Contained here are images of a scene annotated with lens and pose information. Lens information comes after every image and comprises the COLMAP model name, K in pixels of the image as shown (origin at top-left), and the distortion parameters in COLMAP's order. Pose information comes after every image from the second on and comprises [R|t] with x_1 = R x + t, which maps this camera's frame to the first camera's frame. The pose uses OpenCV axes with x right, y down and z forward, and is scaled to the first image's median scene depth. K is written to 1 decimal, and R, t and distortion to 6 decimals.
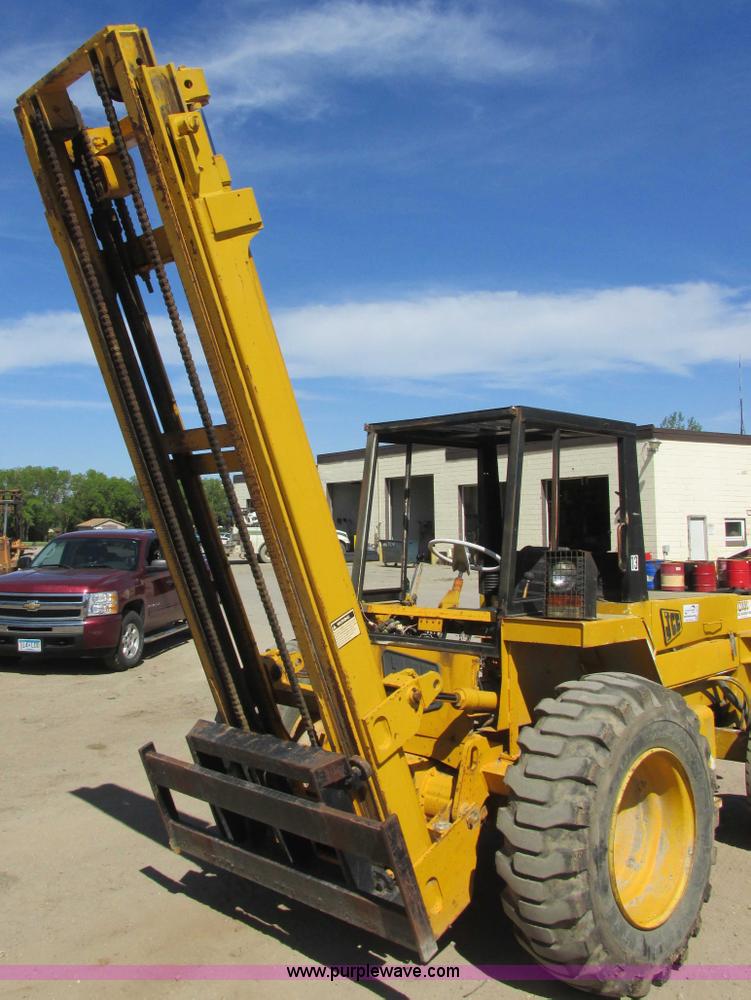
lens RADIAL K [[923.7, 0, 370.5], [0, 923.7, 433.9], [0, 0, 1]] dist [-0.006645, -0.077650]
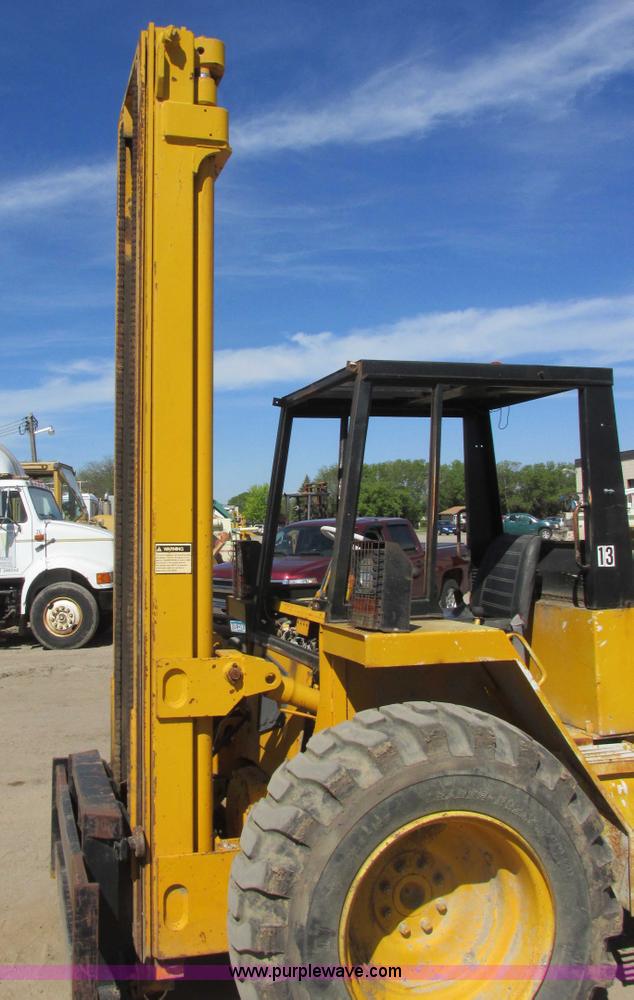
lens RADIAL K [[892.4, 0, 236.4], [0, 892.4, 457.3], [0, 0, 1]] dist [-0.025148, -0.005883]
pose [[0.852961, -0.049346, -0.519637, 0.498039], [0.068382, 0.997505, 0.017521, 0.033927], [0.517476, -0.050479, 0.854207, 0.294877]]
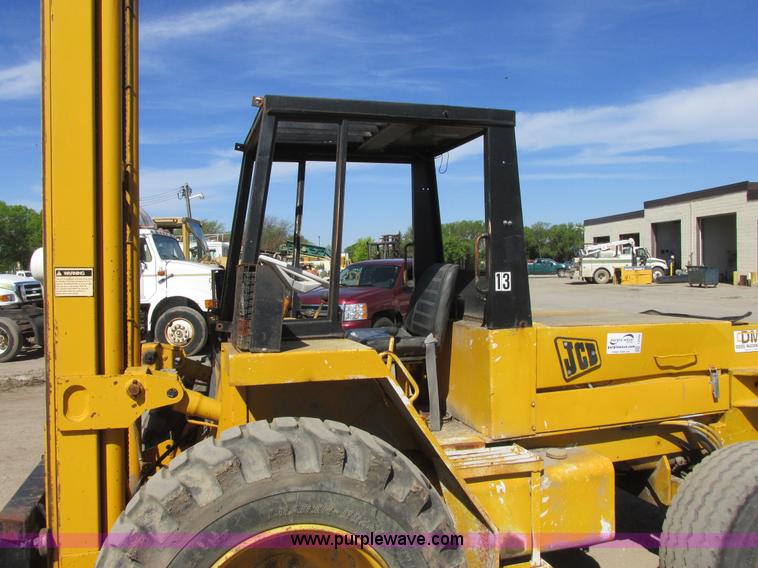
lens RADIAL K [[631.7, 0, 379.0], [0, 631.7, 284.0], [0, 0, 1]] dist [-0.027085, -0.001804]
pose [[0.874390, 0.004058, -0.485207, 0.565450], [0.063336, 0.990455, 0.122421, 0.080790], [0.481072, -0.137775, 0.865787, 0.562756]]
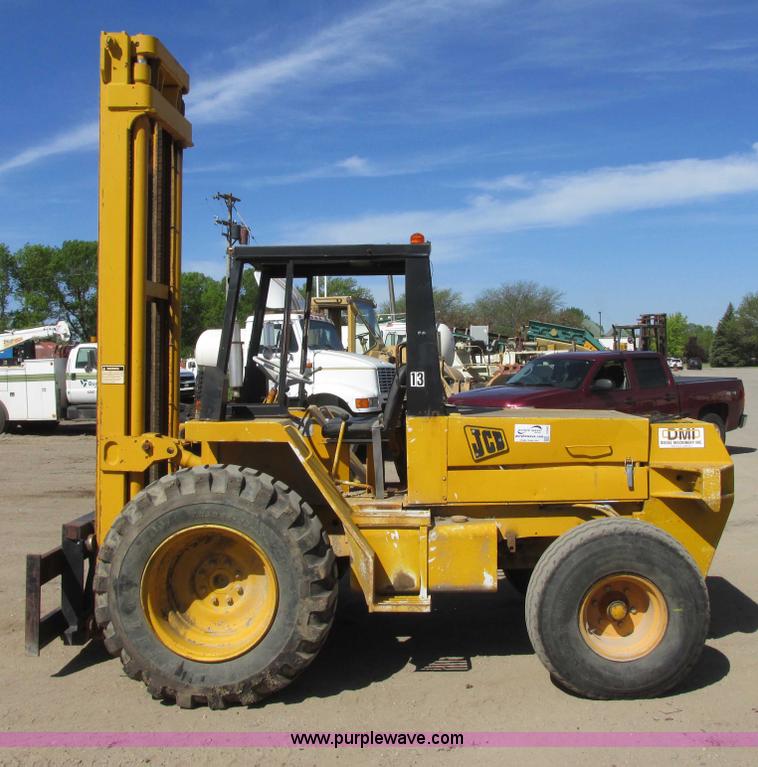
lens RADIAL K [[959.9, 0, 397.8], [0, 959.9, 353.5], [0, 0, 1]] dist [-0.051551, 0.078755]
pose [[0.680168, -0.004341, -0.733043, 1.306249], [0.081671, 0.994206, 0.069893, 0.040696], [0.728492, -0.107408, 0.676582, 0.309265]]
